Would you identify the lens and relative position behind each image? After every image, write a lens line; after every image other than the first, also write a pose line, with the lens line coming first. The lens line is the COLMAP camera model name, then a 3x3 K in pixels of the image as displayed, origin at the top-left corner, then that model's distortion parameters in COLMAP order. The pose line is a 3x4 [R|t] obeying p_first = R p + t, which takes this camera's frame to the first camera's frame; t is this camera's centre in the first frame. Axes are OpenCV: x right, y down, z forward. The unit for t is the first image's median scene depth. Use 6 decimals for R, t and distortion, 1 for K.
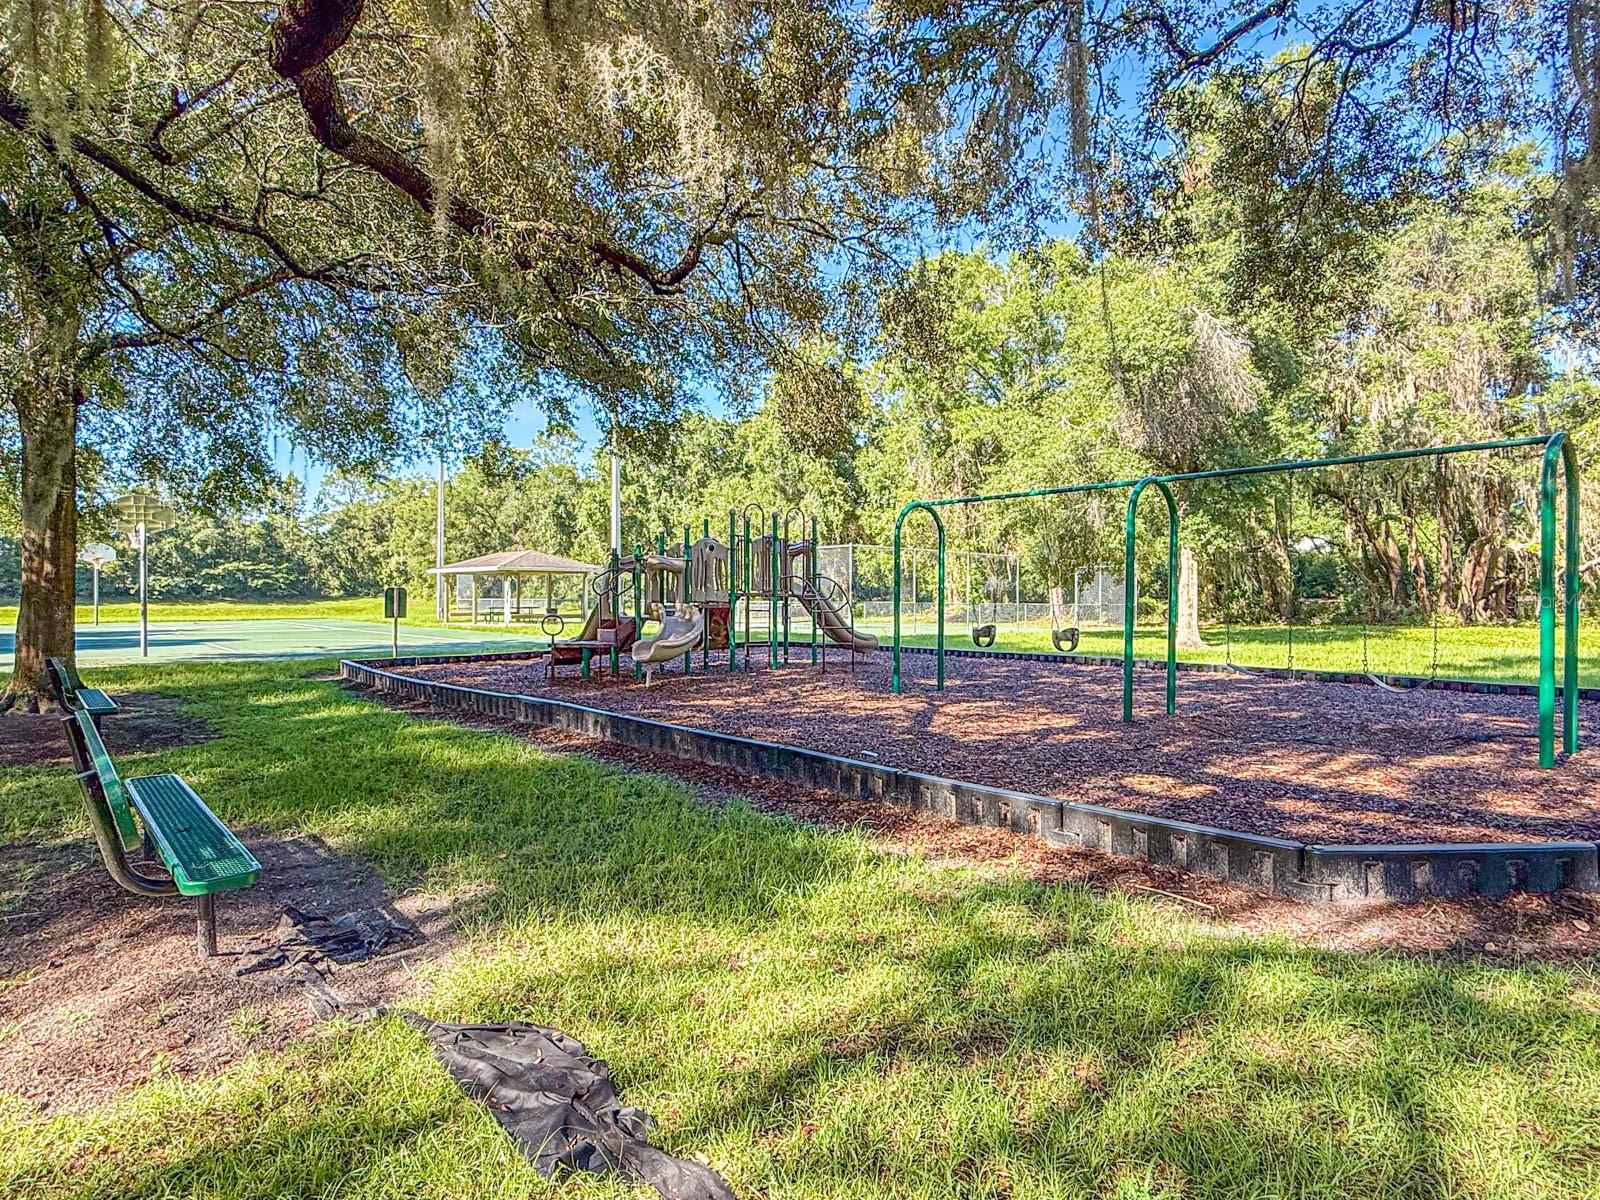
lens RADIAL K [[926.1, 0, 832.7], [0, 926.1, 590.8], [0, 0, 1]] dist [-0.003463, 0.001211]
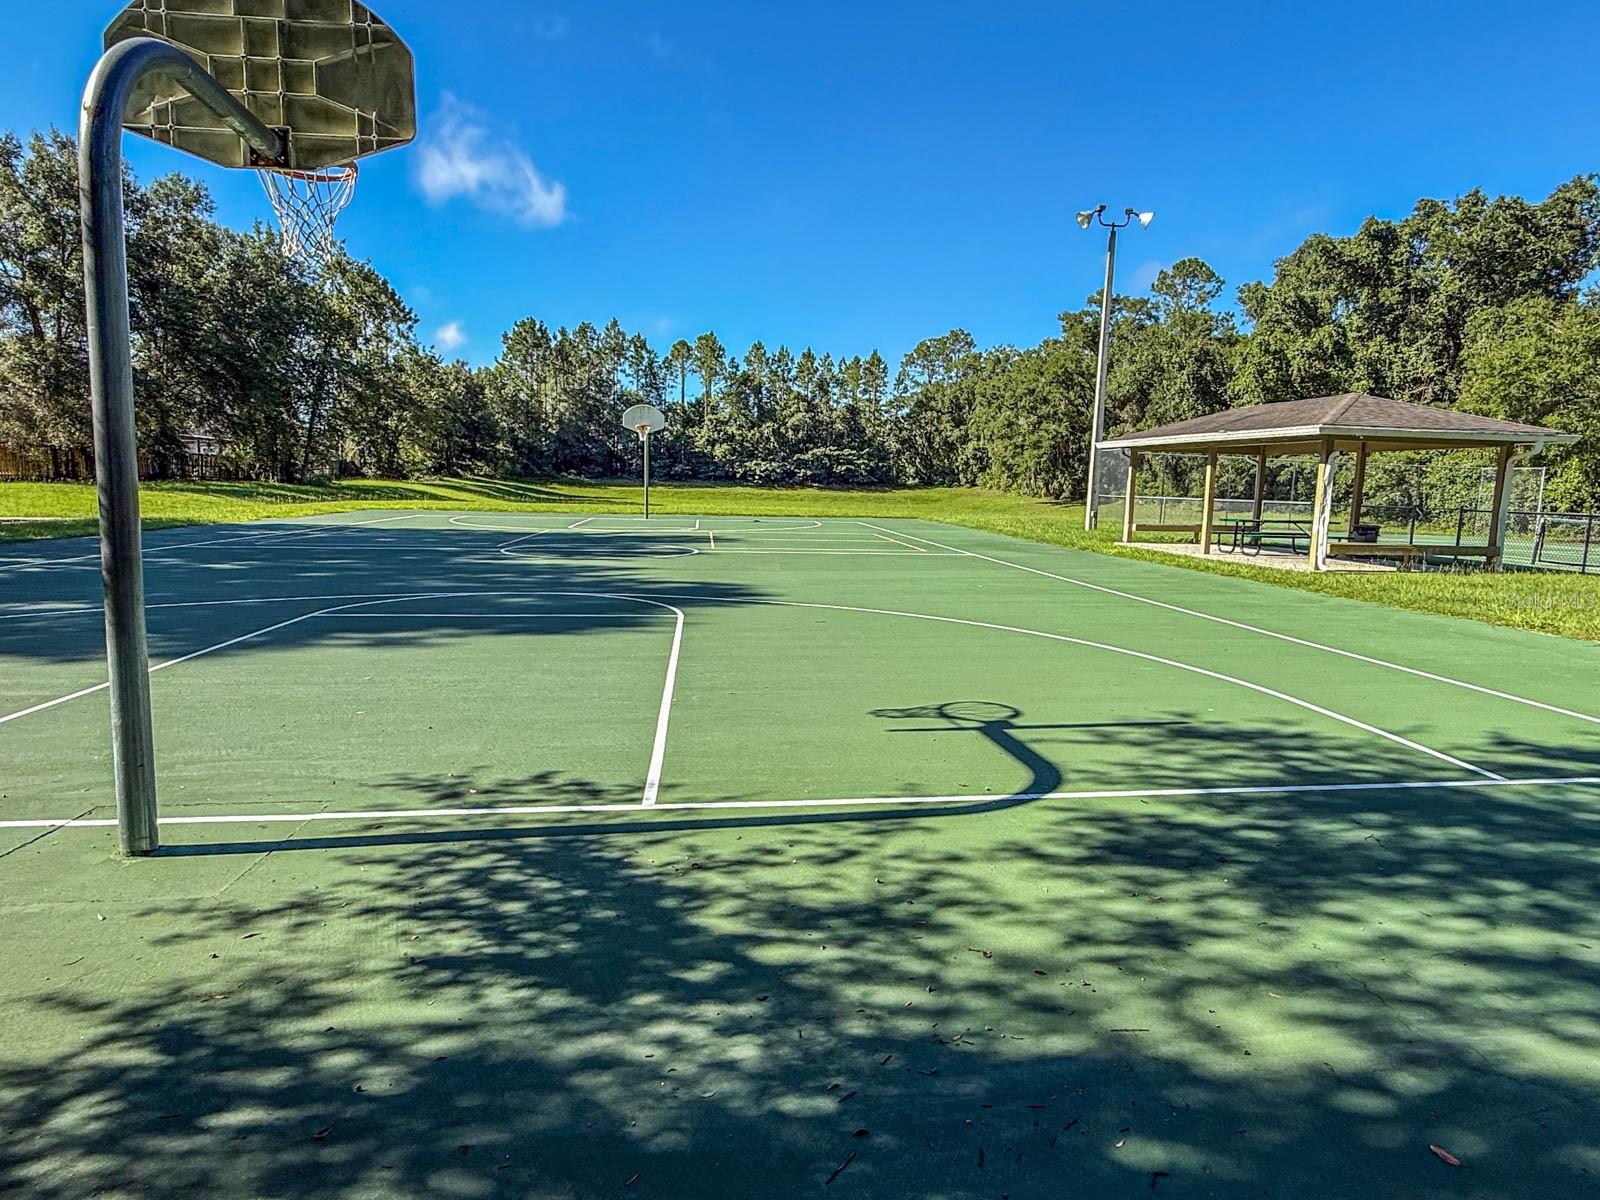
lens RADIAL K [[926.1, 0, 806.1], [0, 926.1, 584.2], [0, 0, 1]] dist [-0.003463, 0.001211]
pose [[0.826499, 0.082989, -0.556788, -0.104228], [-0.022019, 0.993083, 0.115334, 0.000361], [0.562508, -0.083063, 0.822609, 0.174781]]
